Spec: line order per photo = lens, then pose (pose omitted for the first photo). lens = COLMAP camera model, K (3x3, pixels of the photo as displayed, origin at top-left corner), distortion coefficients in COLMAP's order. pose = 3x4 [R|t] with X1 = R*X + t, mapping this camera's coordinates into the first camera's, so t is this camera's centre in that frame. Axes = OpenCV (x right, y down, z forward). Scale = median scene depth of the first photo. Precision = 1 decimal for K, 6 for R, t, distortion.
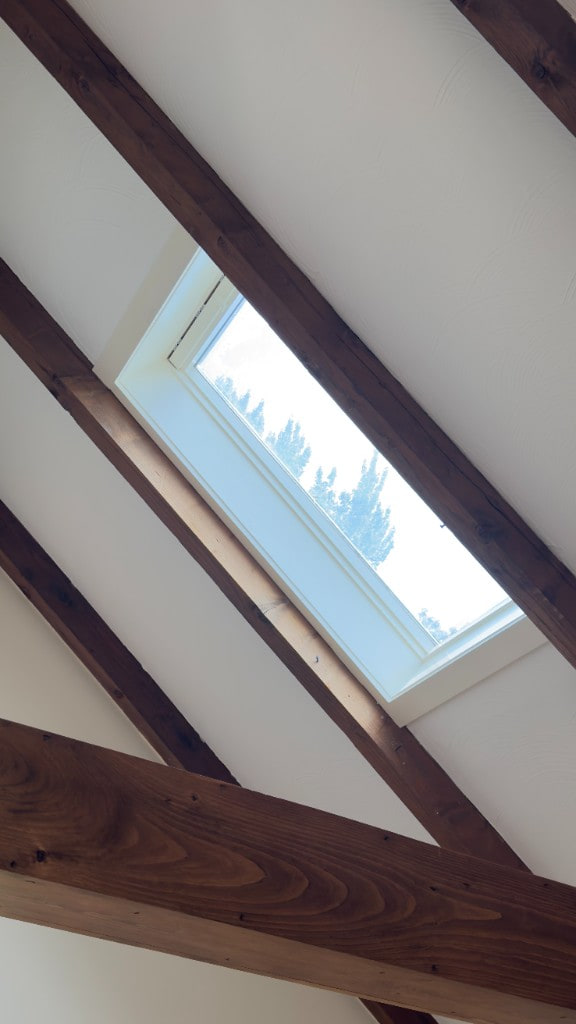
lens RADIAL K [[1151.0, 0, 288.0], [0, 1151.0, 512.0], [0, 0, 1]] dist [0.075388, -0.017390]
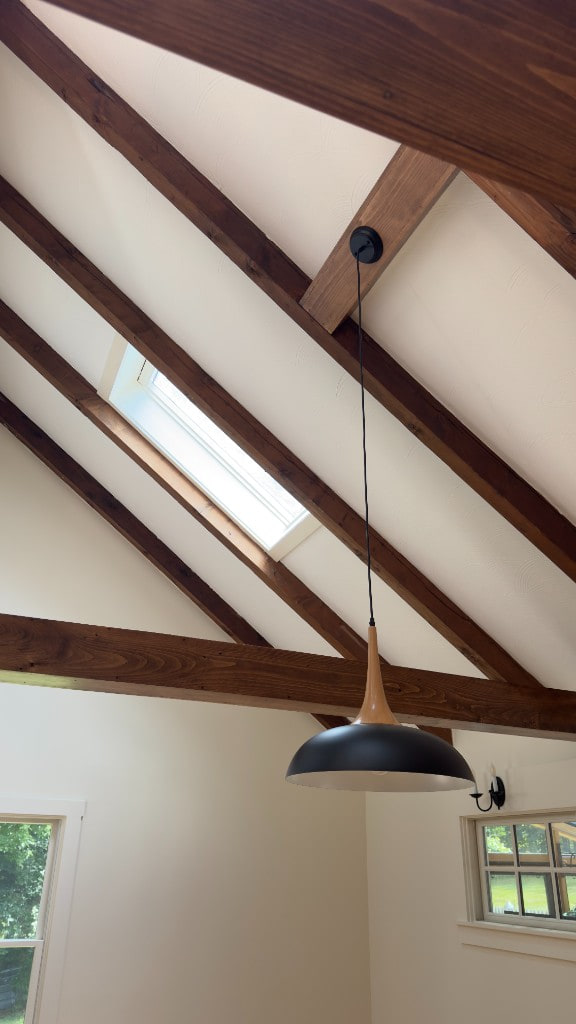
lens RADIAL K [[759.7, 0, 288.0], [0, 759.7, 512.0], [0, 0, 1]] dist [0.155377, -0.000304]
pose [[0.993149, -0.098927, -0.062201, 0.328387], [0.108065, 0.980068, 0.166702, -0.178380], [0.044470, -0.172281, 0.984043, -0.422426]]
